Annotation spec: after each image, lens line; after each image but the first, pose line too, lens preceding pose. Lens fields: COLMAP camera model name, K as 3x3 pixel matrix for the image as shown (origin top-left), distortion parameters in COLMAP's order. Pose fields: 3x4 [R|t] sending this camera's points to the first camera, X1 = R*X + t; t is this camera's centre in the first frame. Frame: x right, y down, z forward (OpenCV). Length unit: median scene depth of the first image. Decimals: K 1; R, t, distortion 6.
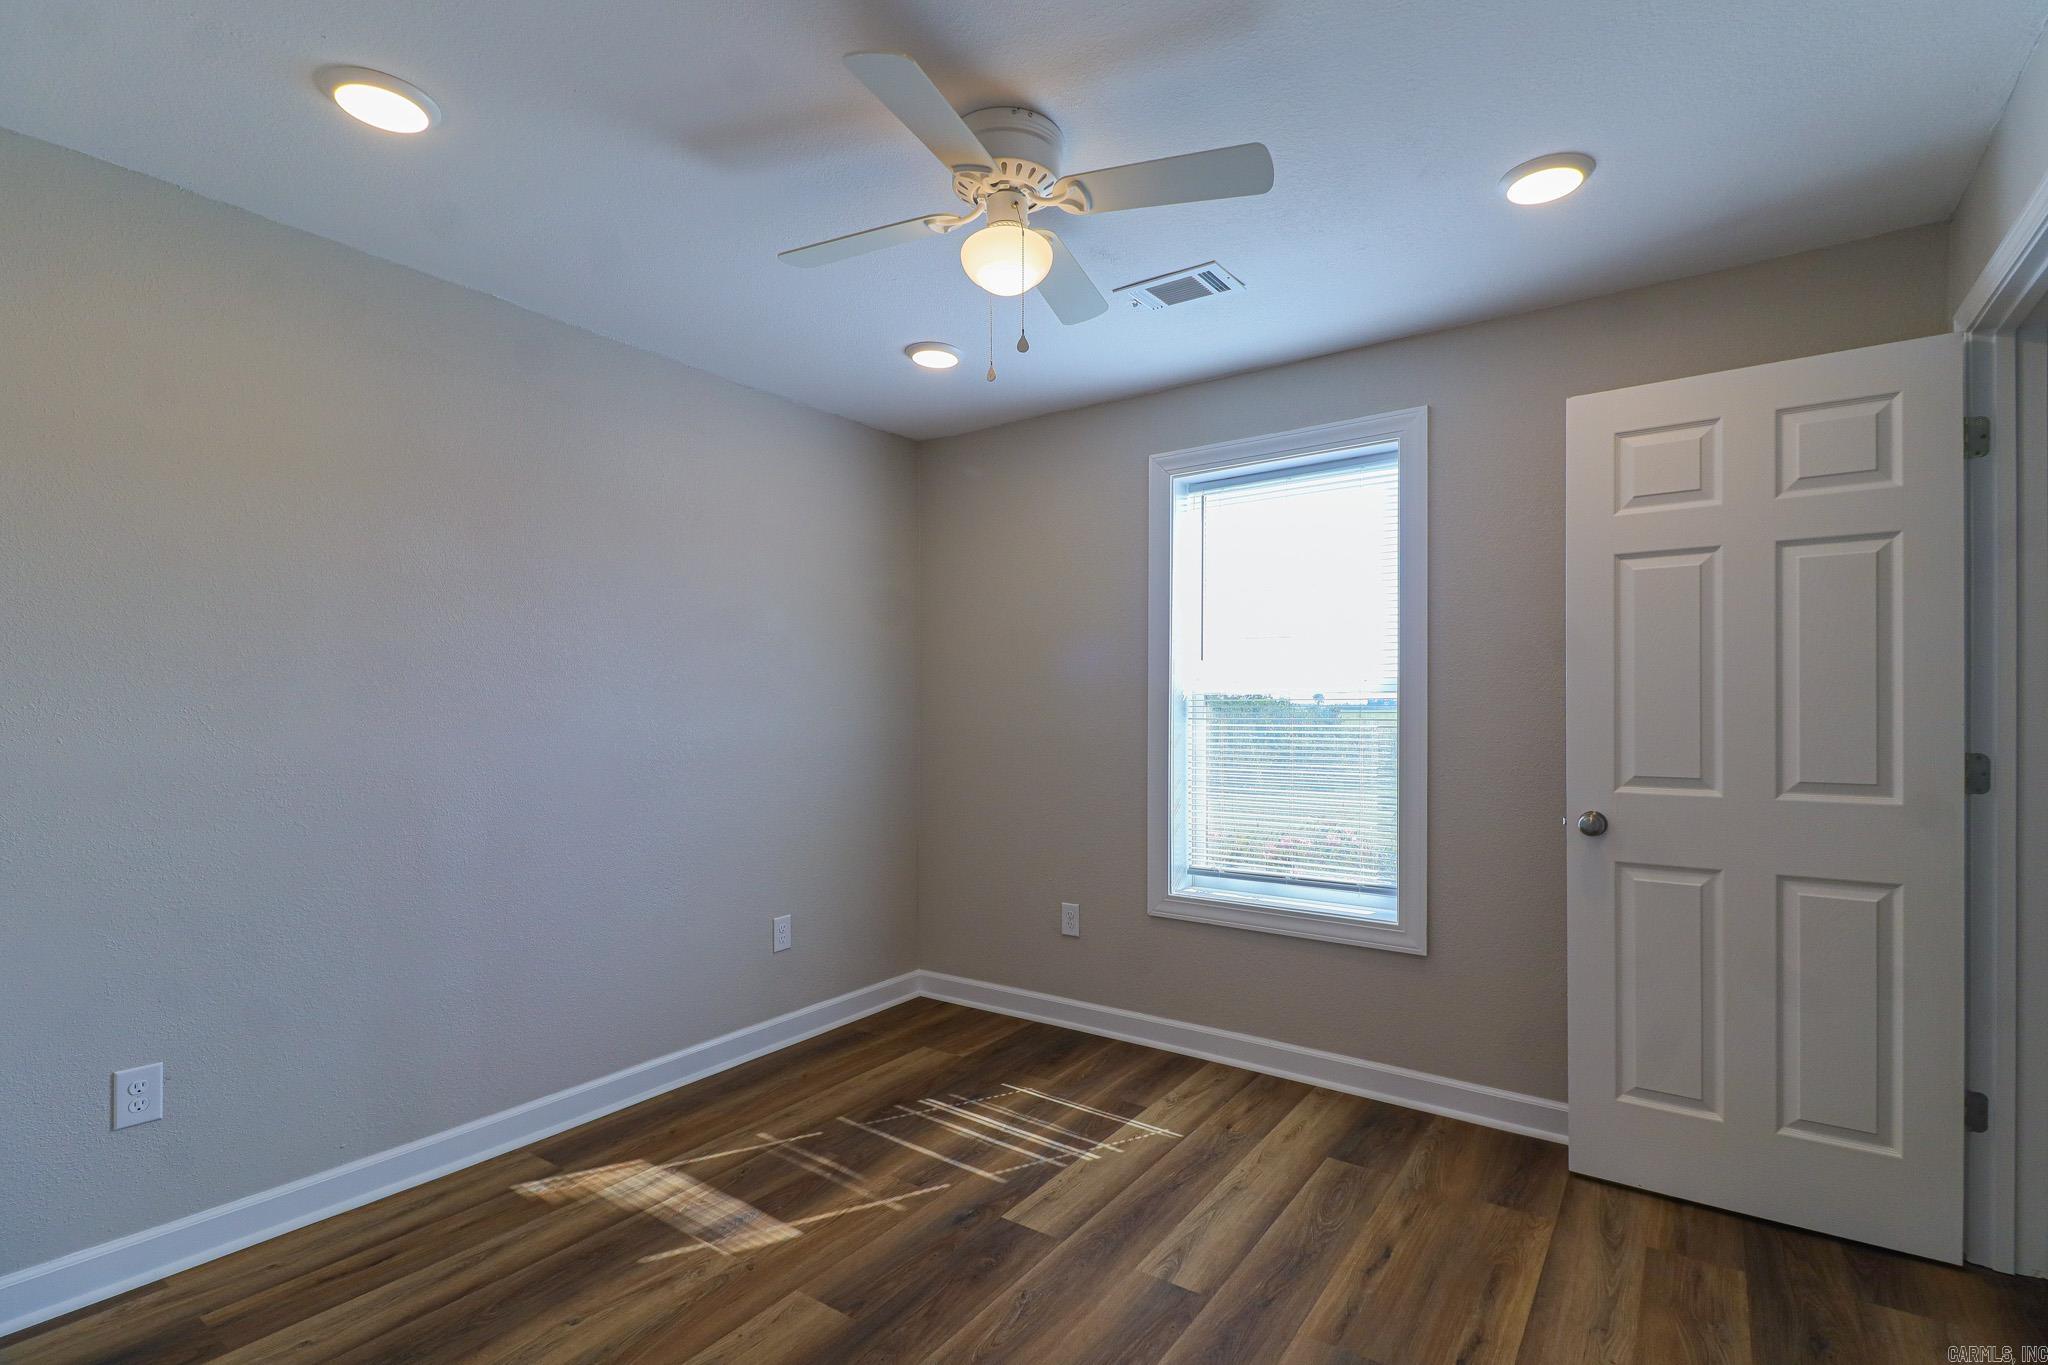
lens RADIAL K [[992.8, 0, 1040.6], [0, 992.8, 695.2], [0, 0, 1]] dist [0.019341, -0.013953]
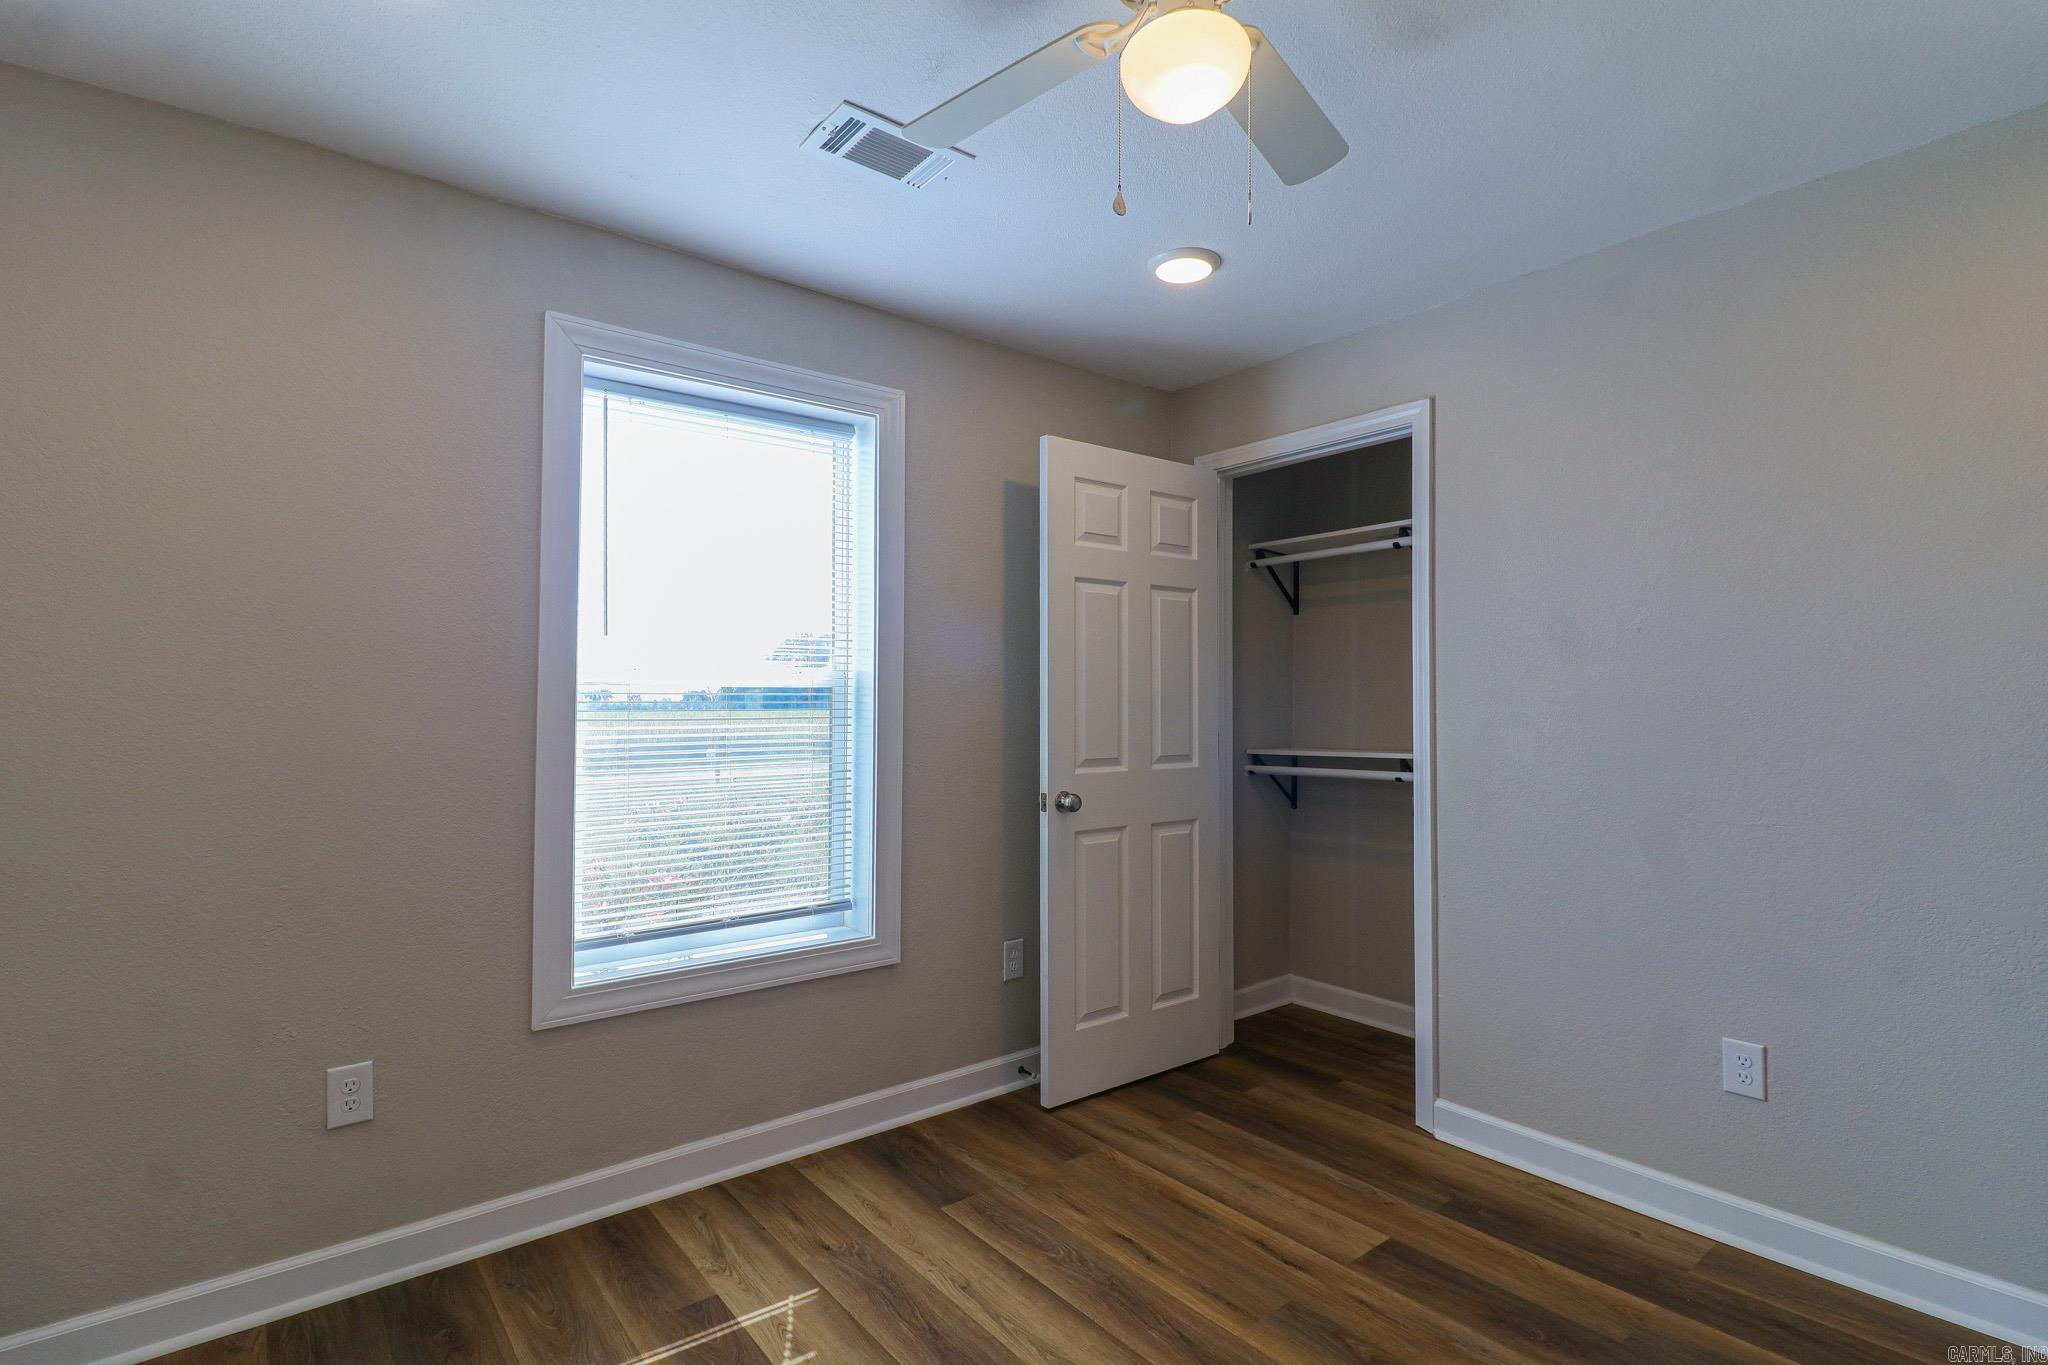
lens RADIAL K [[992.8, 0, 1031.9], [0, 992.8, 686.9], [0, 0, 1]] dist [0.019341, -0.013953]
pose [[0.260750, 0.016734, 0.965261, -0.540539], [-0.012607, 0.999824, -0.013927, 0.008505], [-0.965324, -0.008538, 0.260915, 0.670191]]
